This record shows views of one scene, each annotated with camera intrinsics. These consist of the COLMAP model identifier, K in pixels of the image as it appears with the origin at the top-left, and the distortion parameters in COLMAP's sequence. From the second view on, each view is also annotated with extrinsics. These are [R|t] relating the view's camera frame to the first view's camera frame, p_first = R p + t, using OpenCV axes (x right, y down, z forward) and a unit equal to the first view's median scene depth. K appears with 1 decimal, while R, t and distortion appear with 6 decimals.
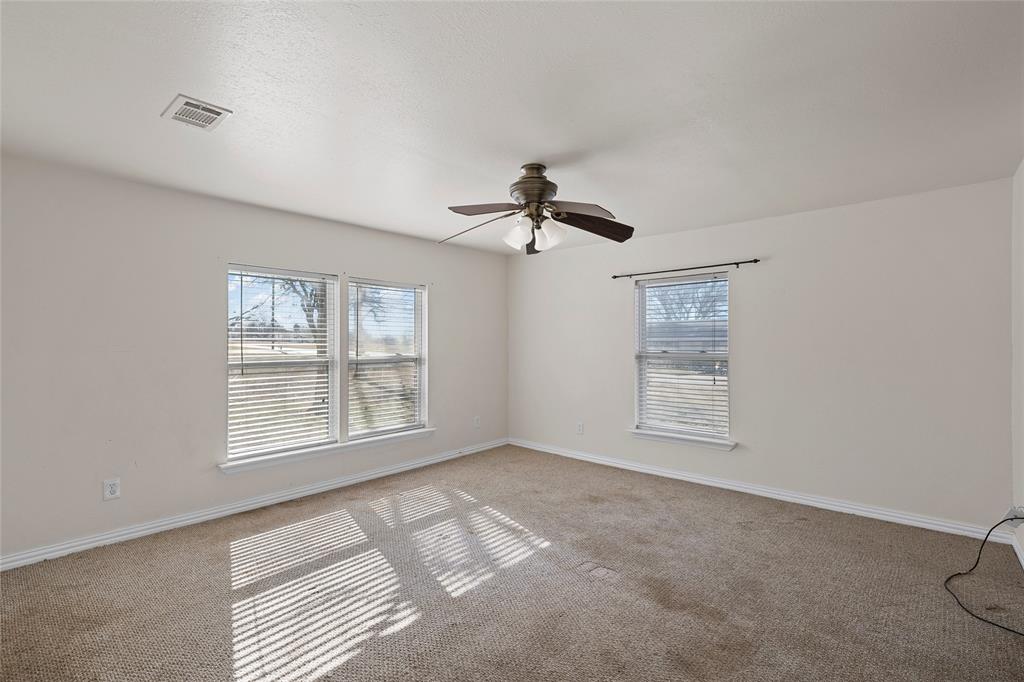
lens RADIAL K [[445.4, 0, 516.2], [0, 445.4, 343.8], [0, 0, 1]] dist [0.000809, -0.000074]
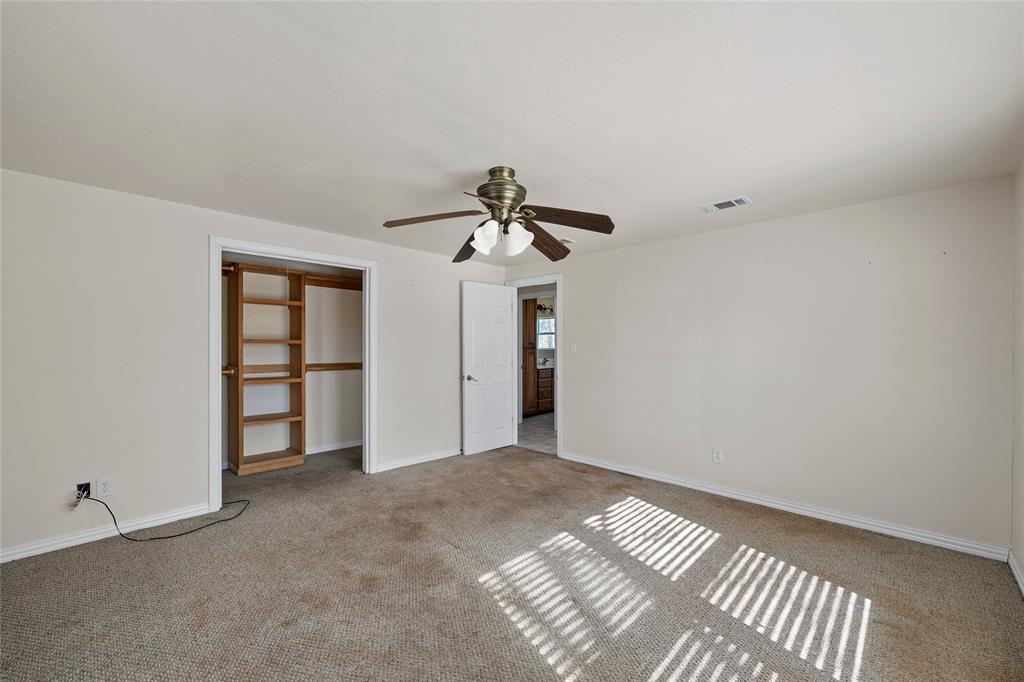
lens RADIAL K [[445.4, 0, 516.2], [0, 445.4, 343.8], [0, 0, 1]] dist [0.000809, -0.000074]
pose [[-0.999245, -0.009507, 0.037680, -0.029103], [-0.009278, 0.999937, 0.006266, -0.020448], [-0.037737, 0.005911, -0.999270, 2.088651]]
